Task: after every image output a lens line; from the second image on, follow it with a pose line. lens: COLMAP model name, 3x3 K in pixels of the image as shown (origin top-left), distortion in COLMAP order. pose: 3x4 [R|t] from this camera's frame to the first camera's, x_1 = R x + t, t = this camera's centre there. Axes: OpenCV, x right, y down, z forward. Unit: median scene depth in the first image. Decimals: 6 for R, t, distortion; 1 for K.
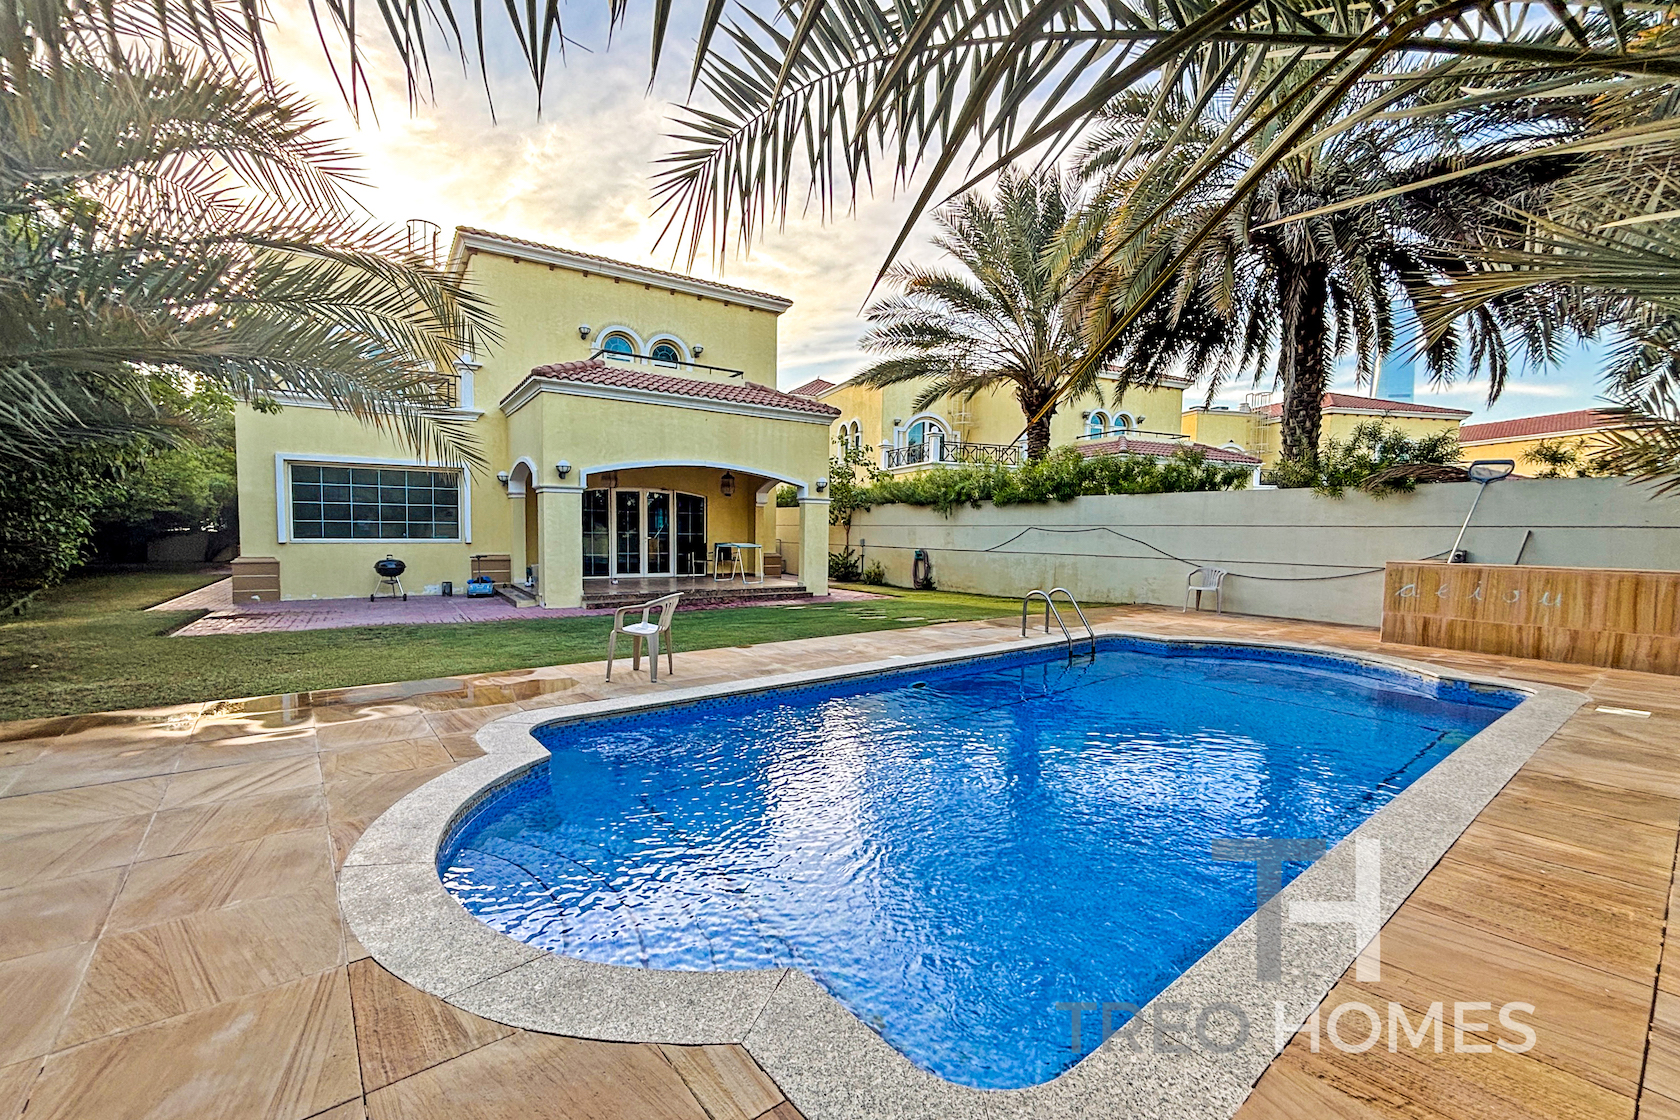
lens RADIAL K [[704.6, 0, 820.1], [0, 704.6, 565.2], [0, 0, 1]] dist [-0.000741, -0.000185]
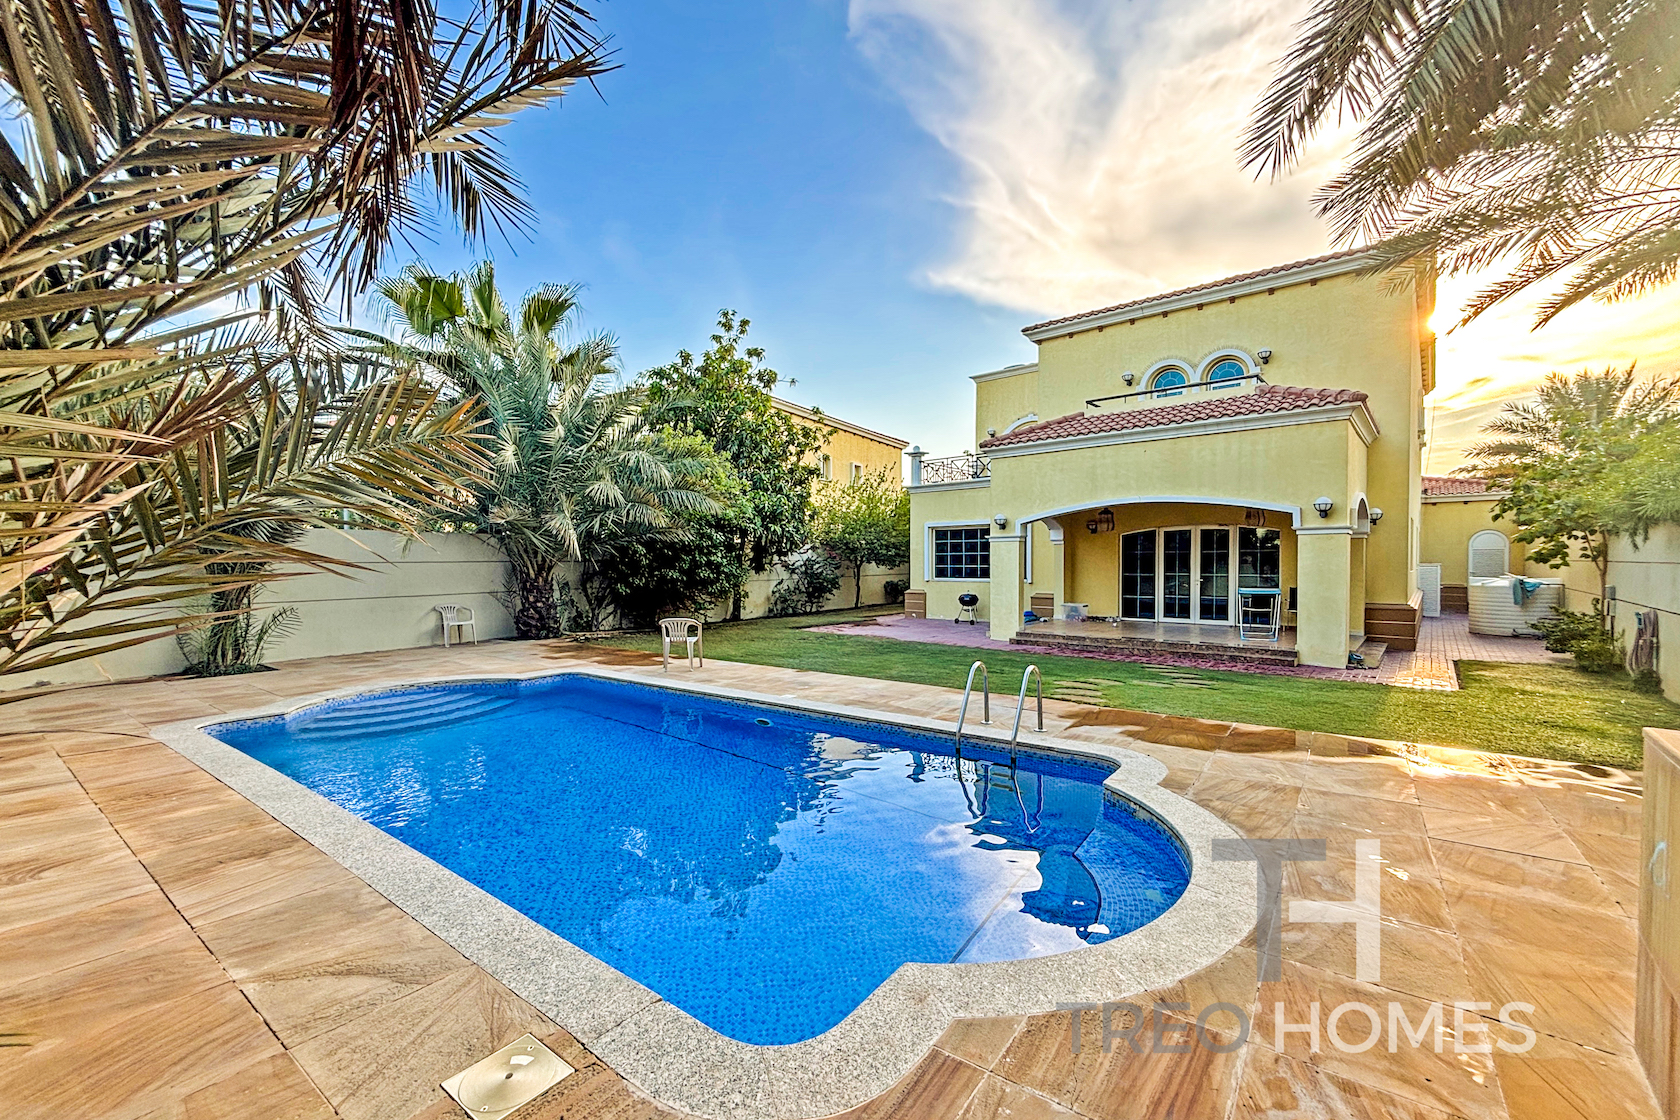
lens RADIAL K [[680.0, 0, 840.0], [0, 680.0, 560.0], [0, 0, 1]] dist [-0.000687, -0.000126]
pose [[0.268506, -0.015138, -0.963159, 0.547015], [-0.039274, 0.998873, -0.026648, -0.026869], [0.962477, 0.044982, 0.267609, 0.373963]]
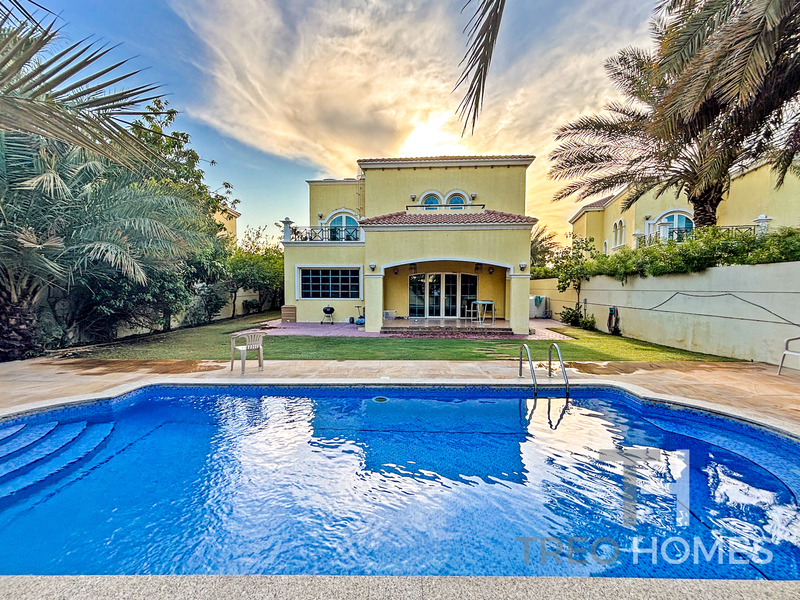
lens RADIAL K [[364.1, 0, 400.0], [0, 364.1, 300.0], [0, 0, 1]] dist [-0.000848, -0.000300]
pose [[0.784820, 0.010224, -0.619640, 0.318370], [-0.022786, 0.999664, -0.012367, -0.020394], [0.619305, 0.023825, 0.784789, 0.167720]]
